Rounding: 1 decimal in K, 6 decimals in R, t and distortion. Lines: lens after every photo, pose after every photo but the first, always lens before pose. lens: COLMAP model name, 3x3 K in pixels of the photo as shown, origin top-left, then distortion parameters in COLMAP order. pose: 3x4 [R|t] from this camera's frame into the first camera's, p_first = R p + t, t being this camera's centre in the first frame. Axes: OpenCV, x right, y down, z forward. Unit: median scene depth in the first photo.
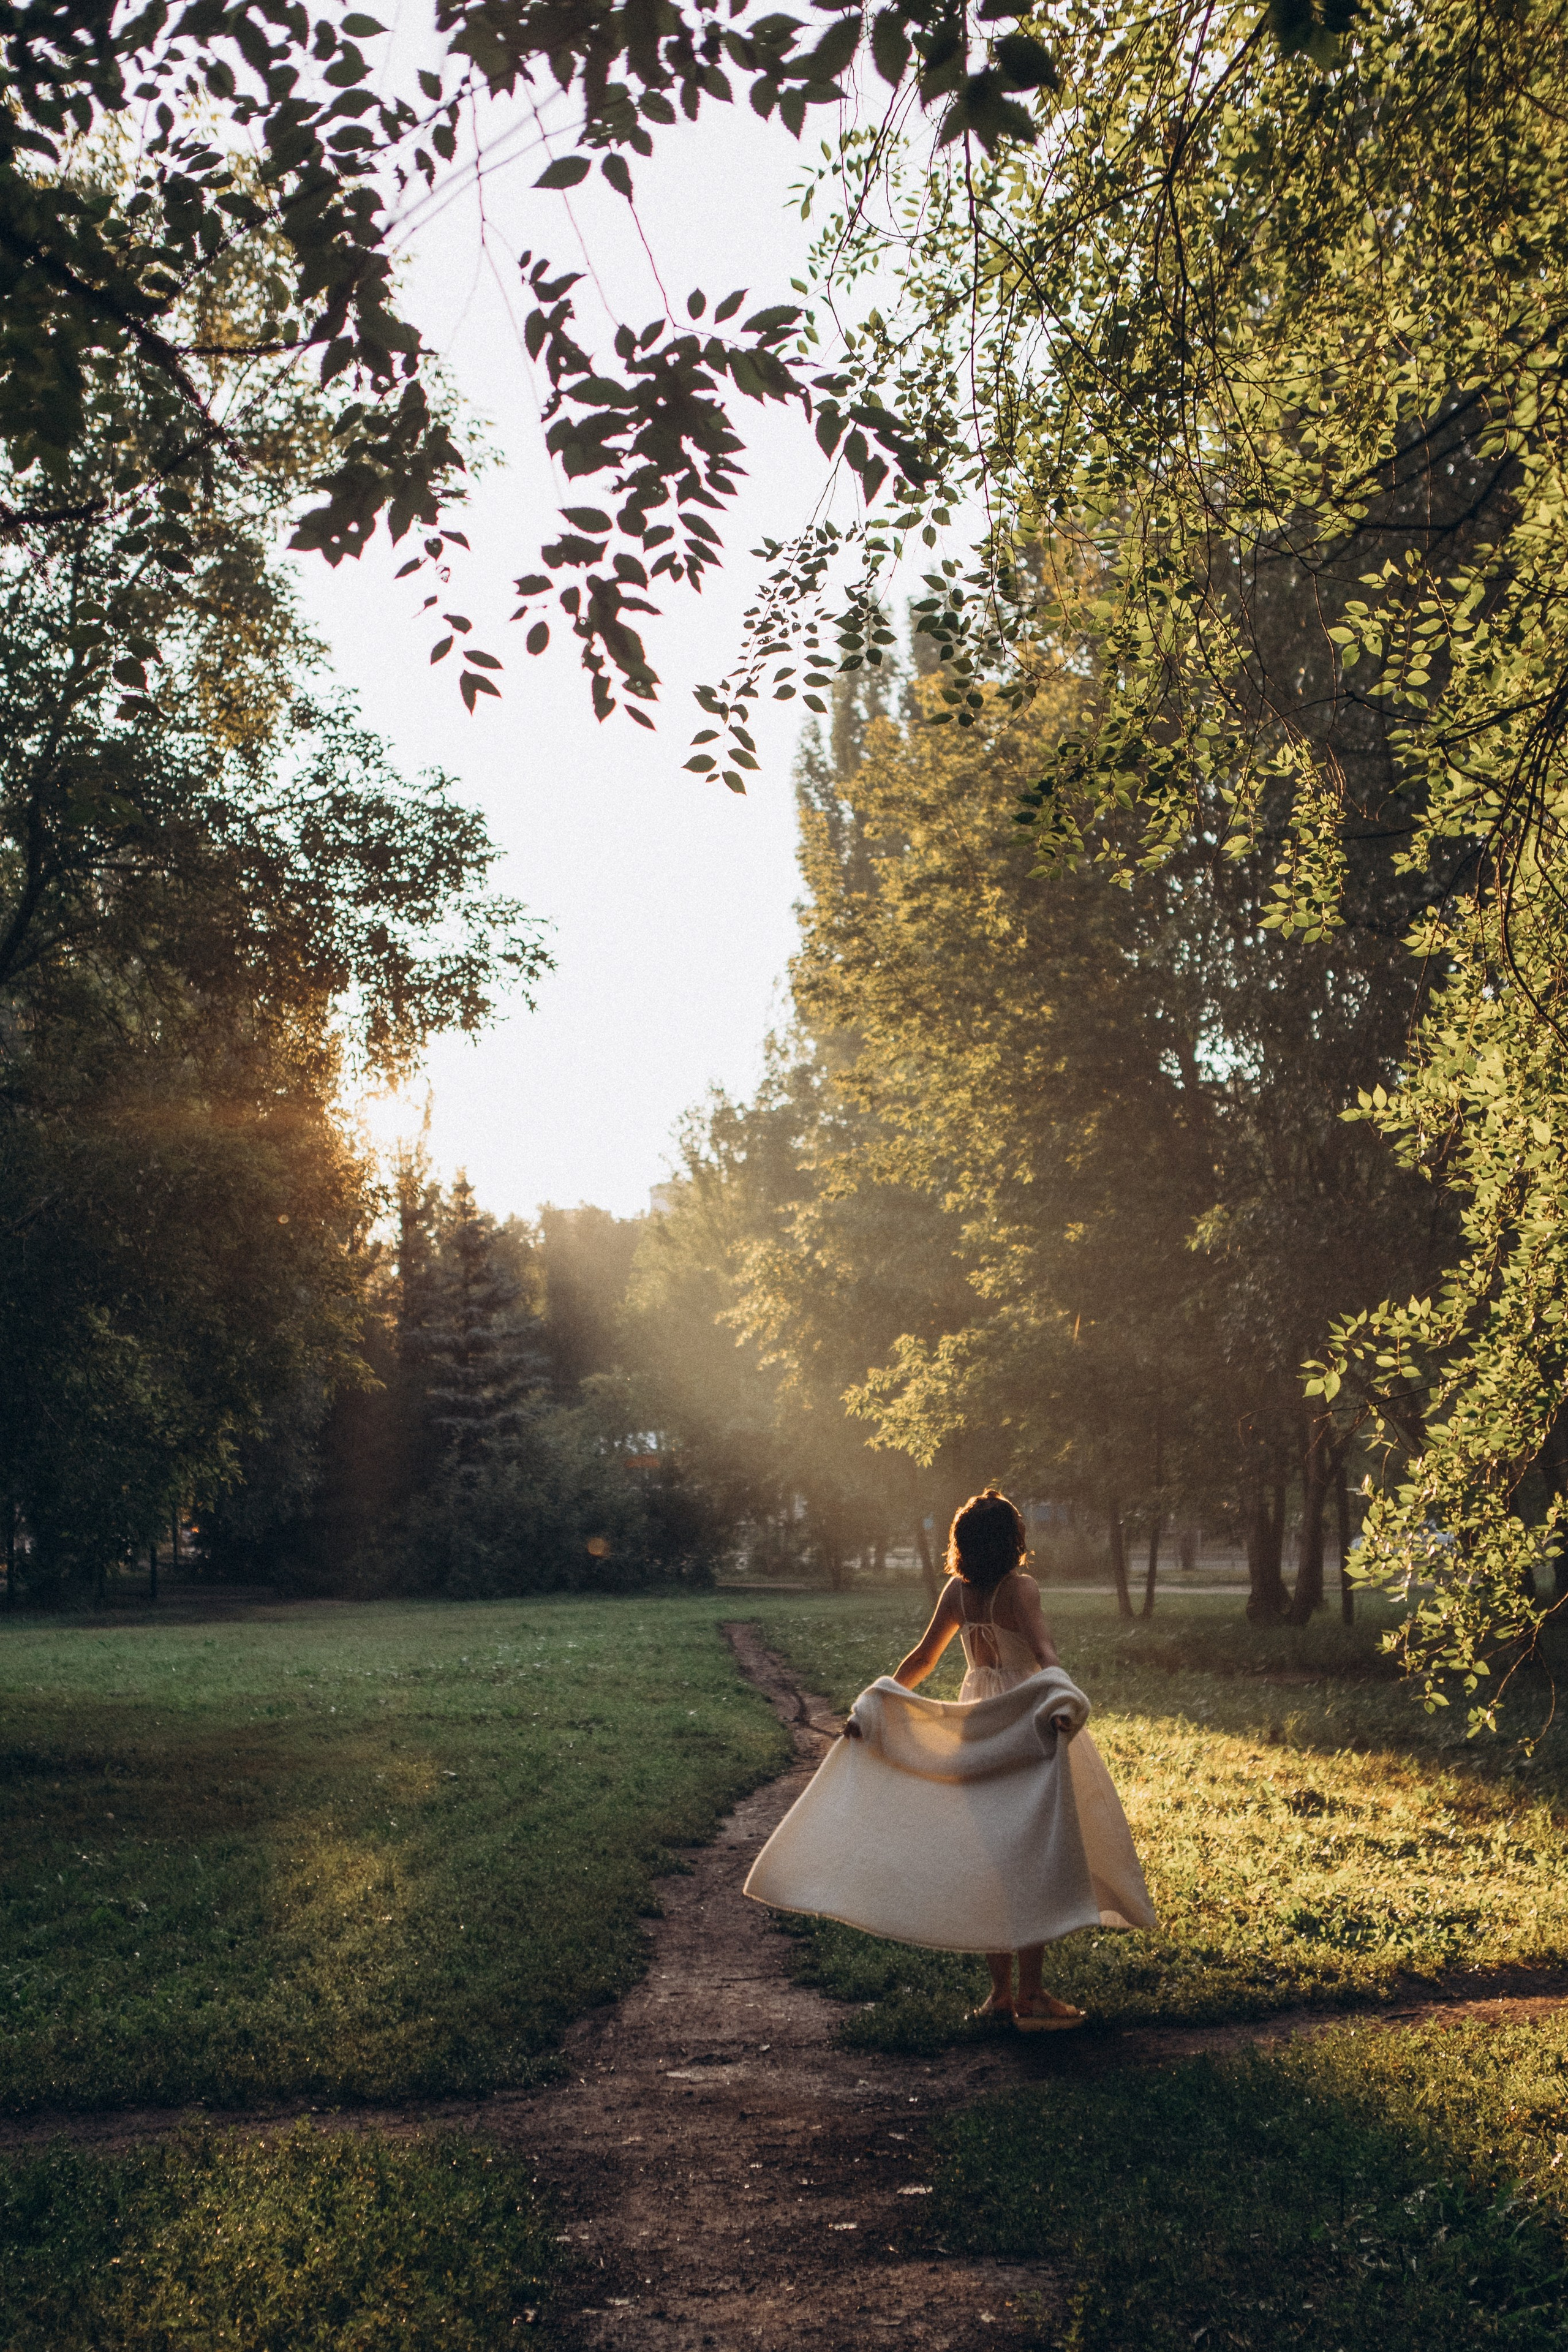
lens RADIAL K [[2555.6, 0, 822.2], [0, 2555.6, 1018.6], [0, 0, 1]] dist [-0.019191, 0.000000]
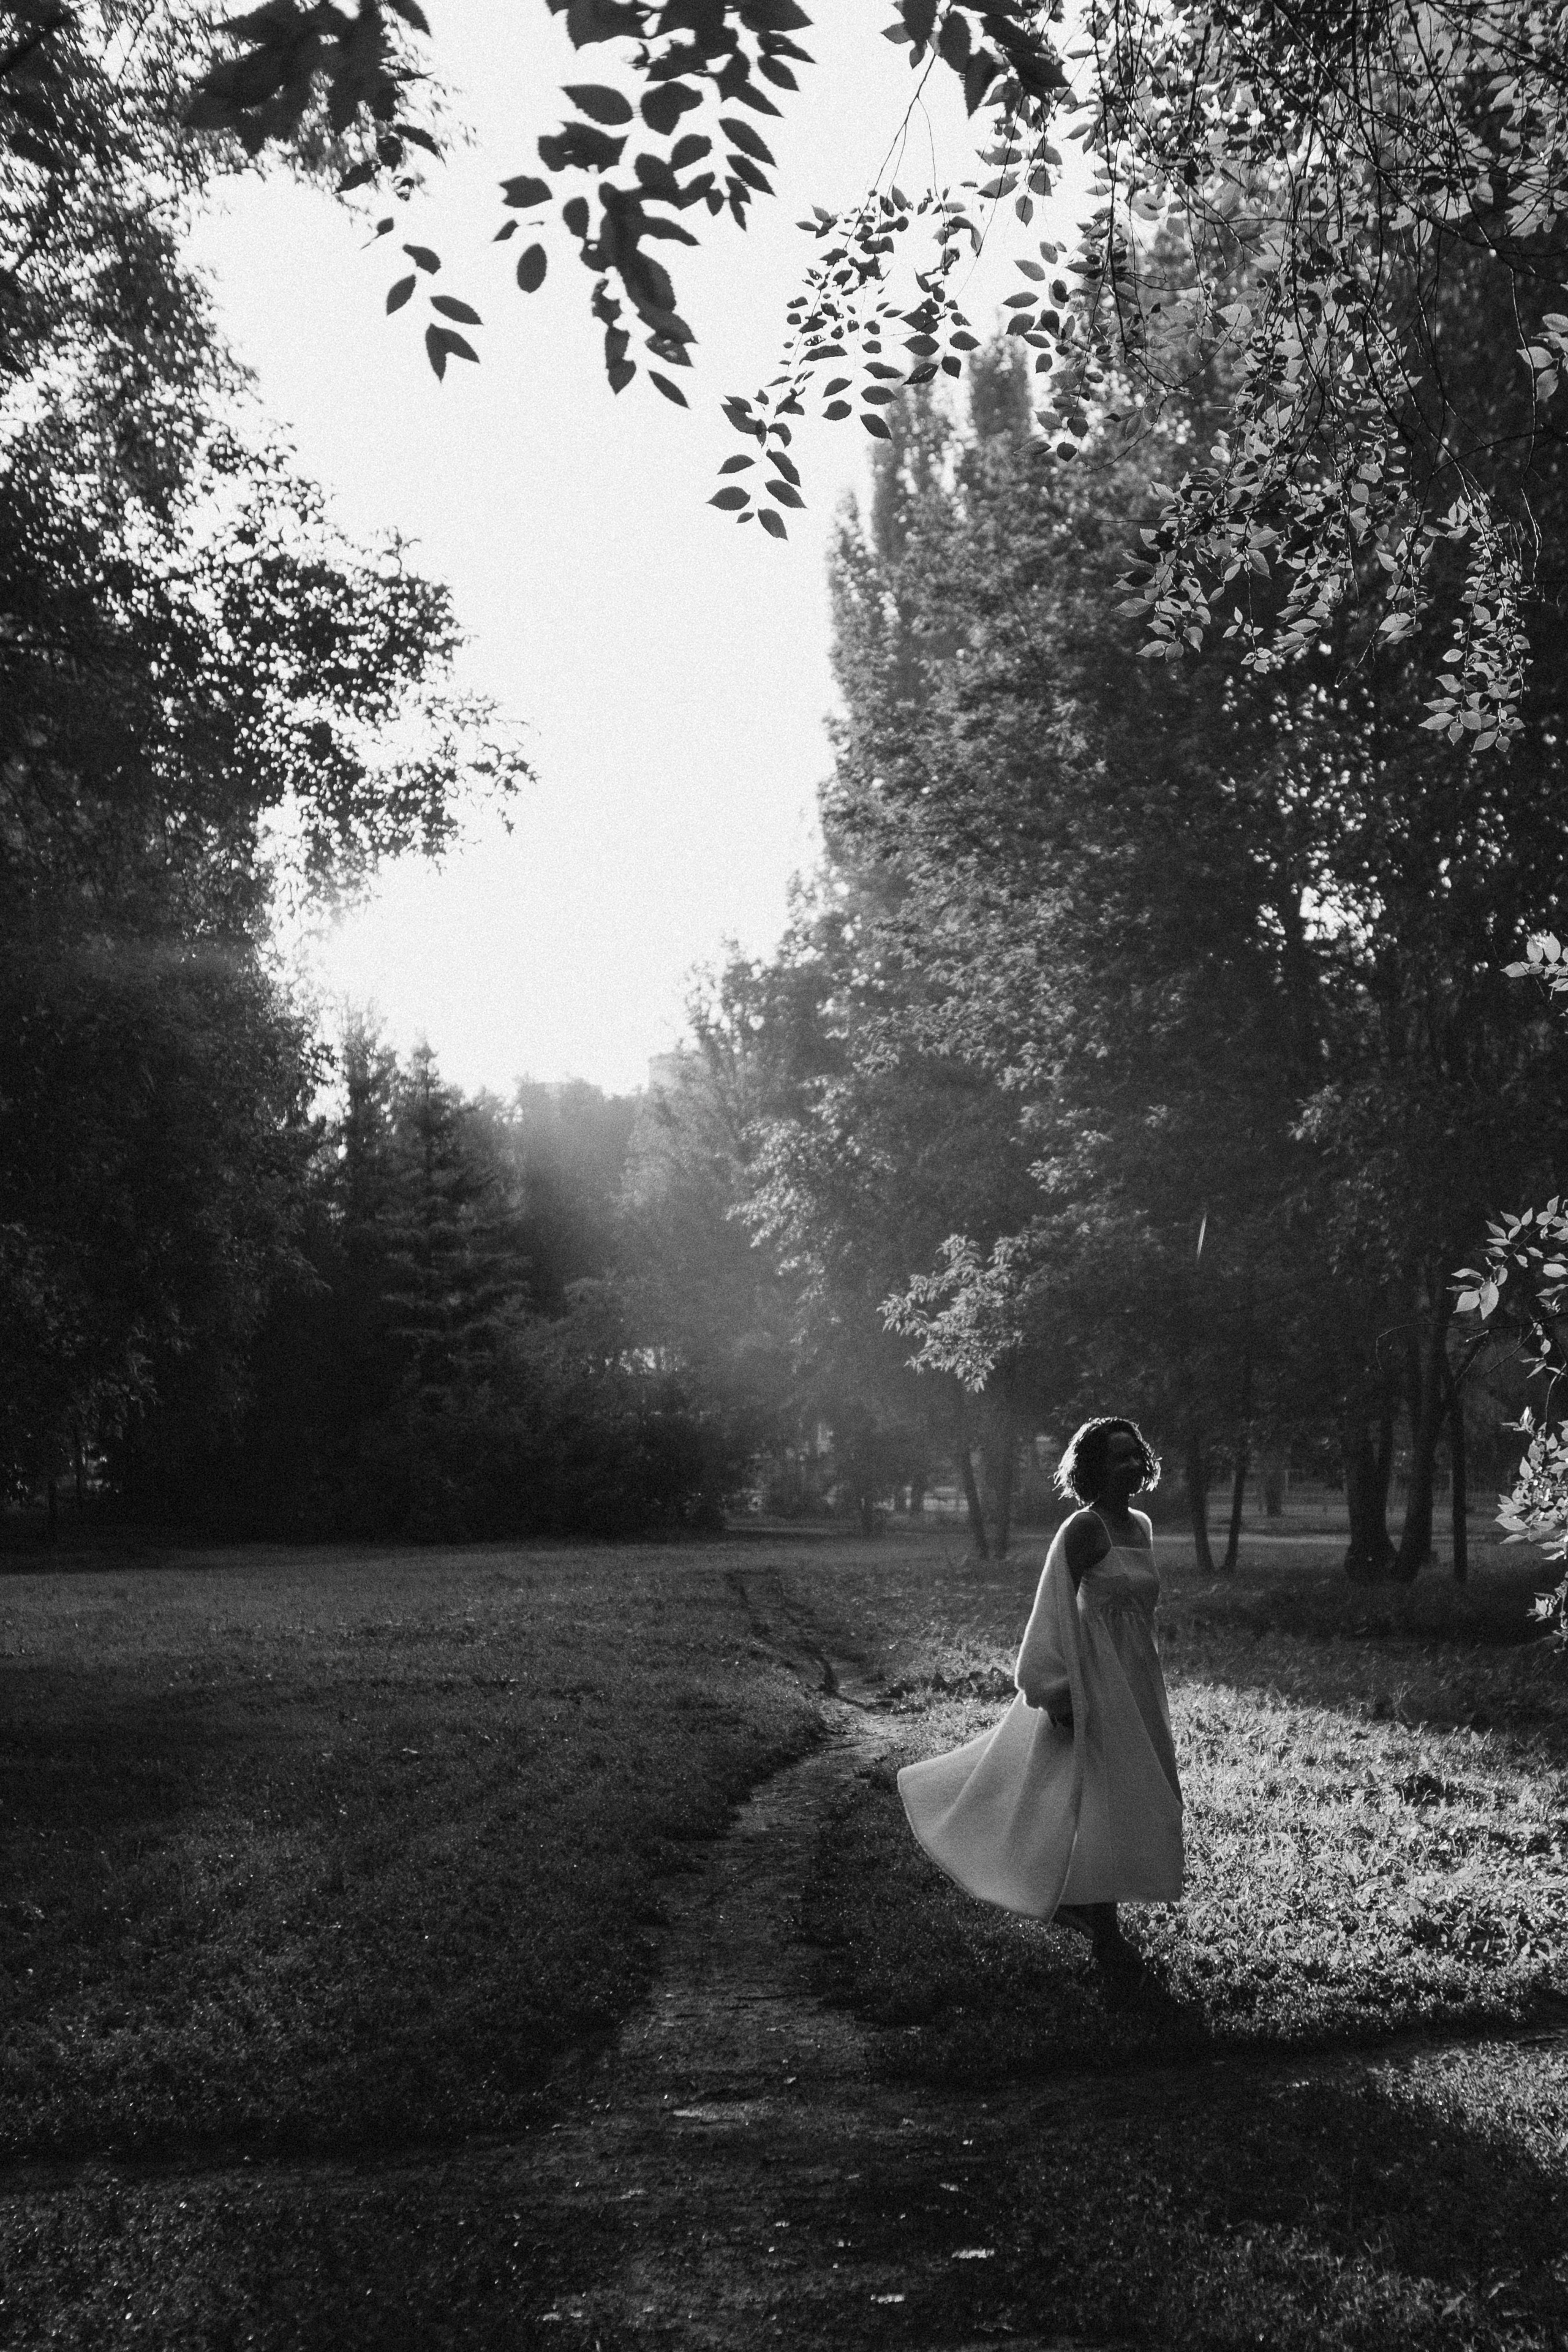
lens RADIAL K [[2555.6, 0, 782.2], [0, 2555.6, 1178.1], [0, 0, 1]] dist [-0.019191, 0.000000]
pose [[0.999939, 0.010324, 0.004050, -0.029823], [-0.010640, 0.996067, 0.087967, 0.034934], [-0.003125, -0.088004, 0.996115, 0.185208]]
